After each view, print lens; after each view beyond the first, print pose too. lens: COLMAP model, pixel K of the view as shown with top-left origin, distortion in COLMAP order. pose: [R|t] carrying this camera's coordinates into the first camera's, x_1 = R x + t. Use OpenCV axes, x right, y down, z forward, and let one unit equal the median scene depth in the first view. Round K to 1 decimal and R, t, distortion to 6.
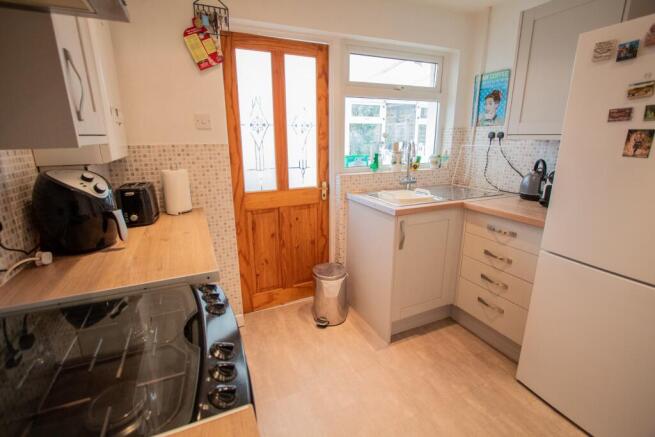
lens RADIAL K [[303.0, 0, 324.5], [0, 303.0, 213.3], [0, 0, 1]] dist [-0.005685, 0.000220]
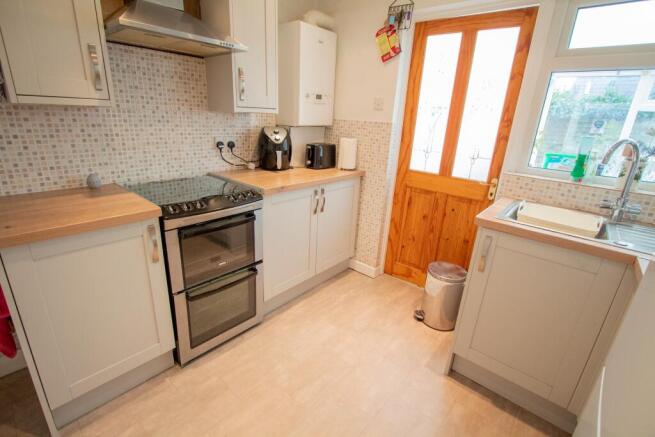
lens RADIAL K [[303.0, 0, 324.5], [0, 303.0, 213.3], [0, 0, 1]] dist [-0.005685, 0.000220]
pose [[0.416335, 0.311040, -0.854353, 0.599389], [-0.280442, 0.937779, 0.204750, -0.057663], [0.864880, 0.154351, 0.477659, 0.227438]]
